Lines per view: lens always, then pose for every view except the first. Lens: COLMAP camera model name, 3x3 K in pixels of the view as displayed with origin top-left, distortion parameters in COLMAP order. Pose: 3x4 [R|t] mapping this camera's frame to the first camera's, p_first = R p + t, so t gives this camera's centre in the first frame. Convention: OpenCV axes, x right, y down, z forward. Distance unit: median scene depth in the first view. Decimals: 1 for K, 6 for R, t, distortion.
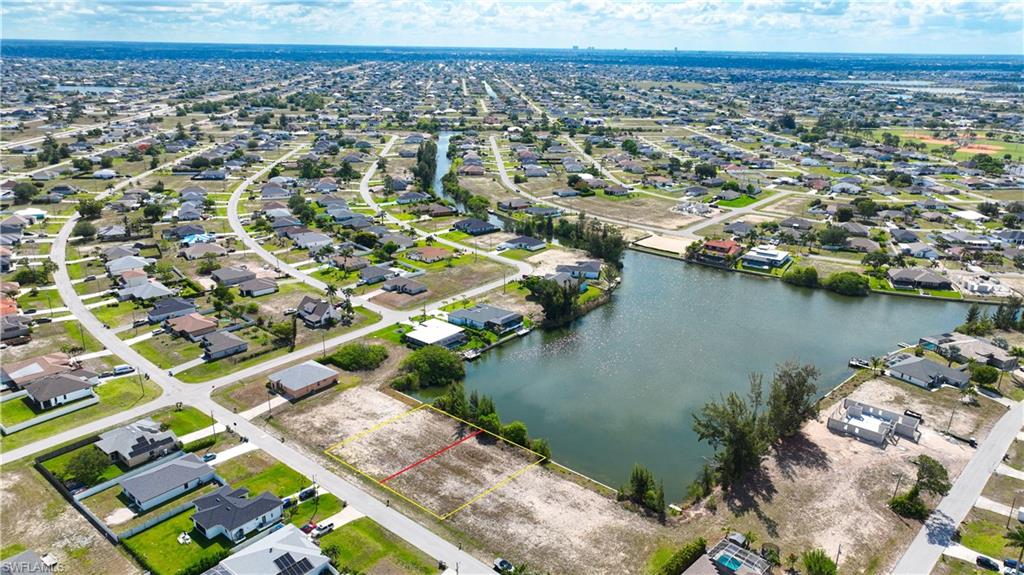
lens RADIAL K [[720.2, 0, 514.5], [0, 720.2, 290.4], [0, 0, 1]] dist [-0.001461, 0.020218]
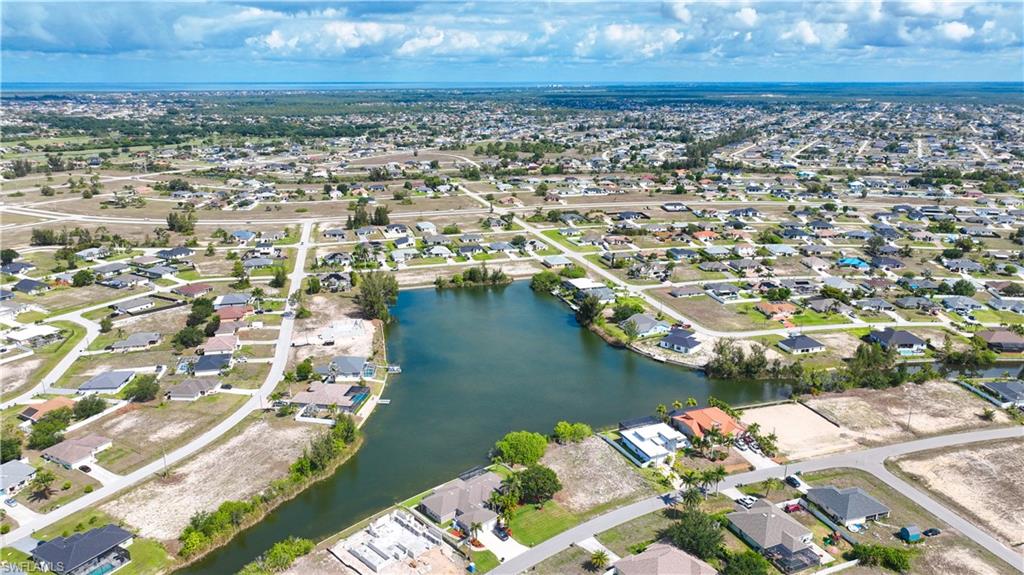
lens RADIAL K [[720.2, 0, 514.5], [0, 720.2, 290.4], [0, 0, 1]] dist [-0.001461, 0.020218]
pose [[-0.536522, 0.224951, -0.813352, 1.036160], [-0.280134, 0.861687, 0.423107, -0.456431], [0.796033, 0.454854, -0.399298, 1.239333]]
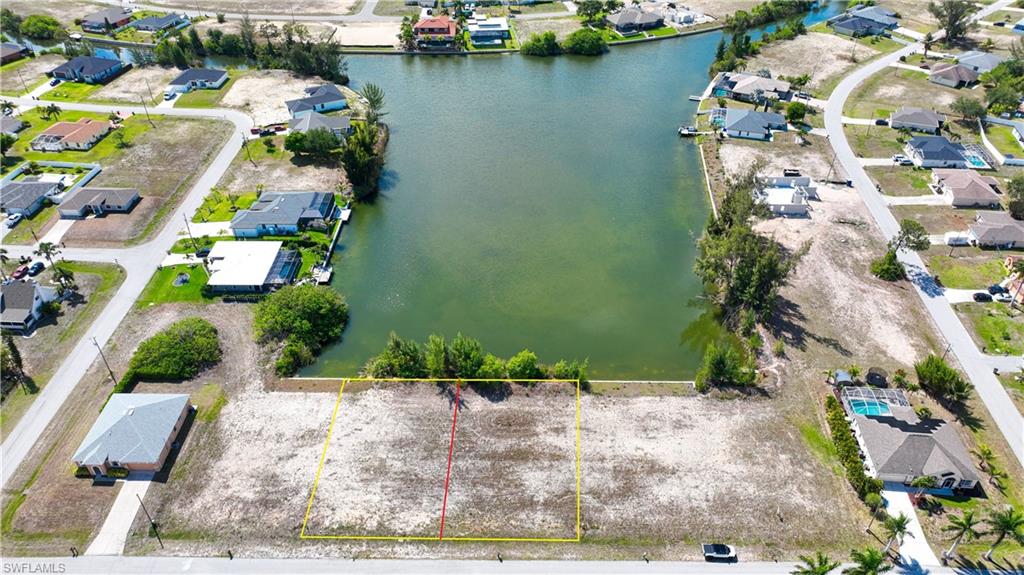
lens RADIAL K [[720.2, 0, 514.5], [0, 720.2, 290.4], [0, 0, 1]] dist [-0.001461, 0.020218]
pose [[0.772826, -0.392822, 0.498429, -0.212237], [0.212371, 0.900201, 0.380180, -0.097150], [-0.598029, -0.187961, 0.779122, 0.267635]]
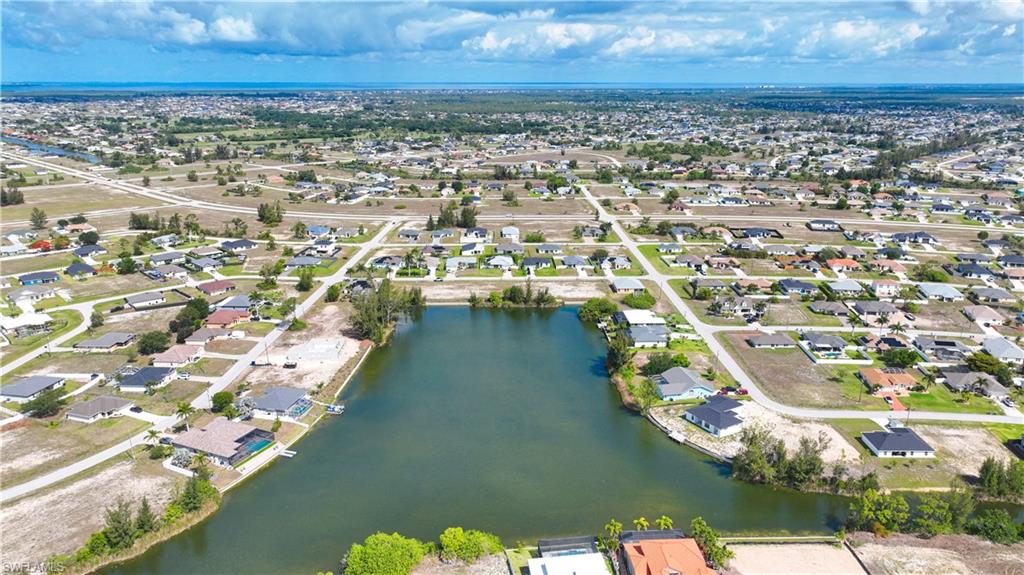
lens RADIAL K [[715.6, 0, 514.5], [0, 715.6, 306.8], [0, 0, 1]] dist [-0.004019, 0.022063]
pose [[-0.746117, 0.186619, -0.639127, 0.700407], [-0.228037, 0.830237, 0.508632, -0.447222], [0.625547, 0.525244, -0.576898, 1.287721]]
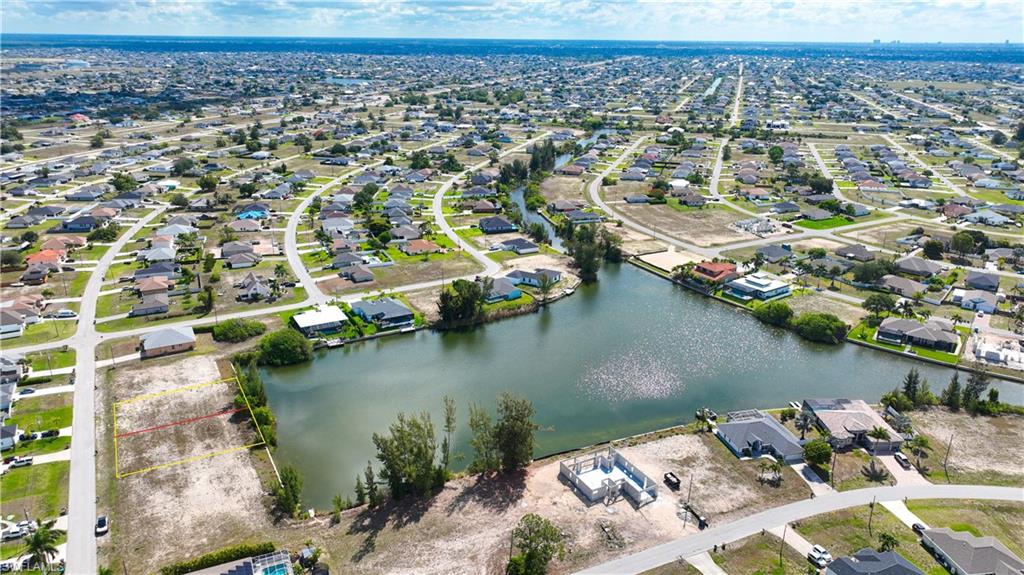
lens RADIAL K [[720.2, 0, 514.5], [0, 720.2, 290.4], [0, 0, 1]] dist [-0.001461, 0.020218]
pose [[0.931761, 0.115133, -0.344334, 0.424744], [-0.112893, 0.993250, 0.026619, -0.035439], [0.345075, 0.014070, 0.938470, 0.078694]]
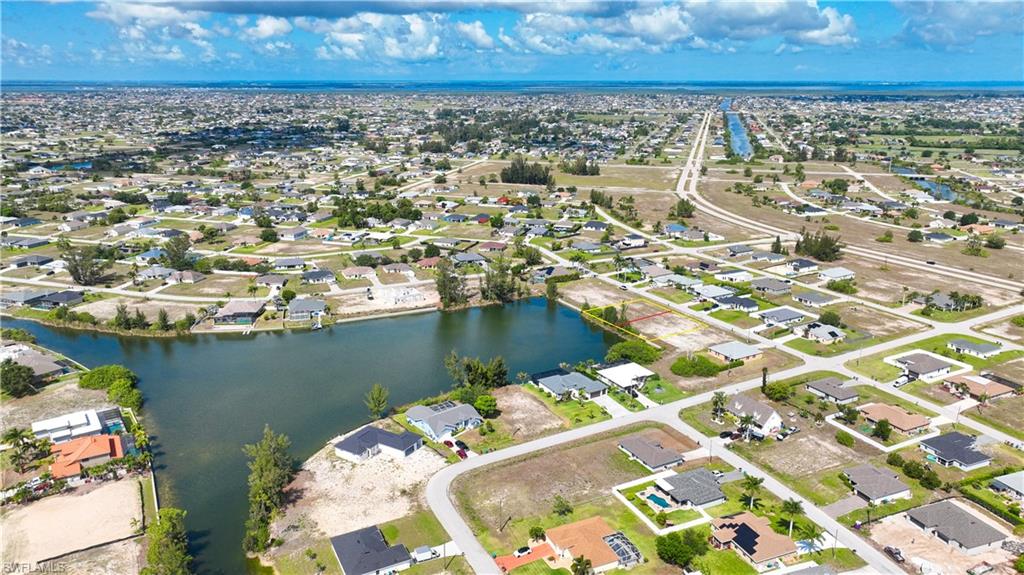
lens RADIAL K [[707.5, 0, 514.9], [0, 707.5, 328.4], [0, 0, 1]] dist [0.004834, 0.005564]
pose [[-0.936871, -0.131498, 0.324007, -0.230222], [0.099422, 0.788178, 0.607364, -0.513380], [-0.335242, 0.601236, -0.725347, 1.431953]]
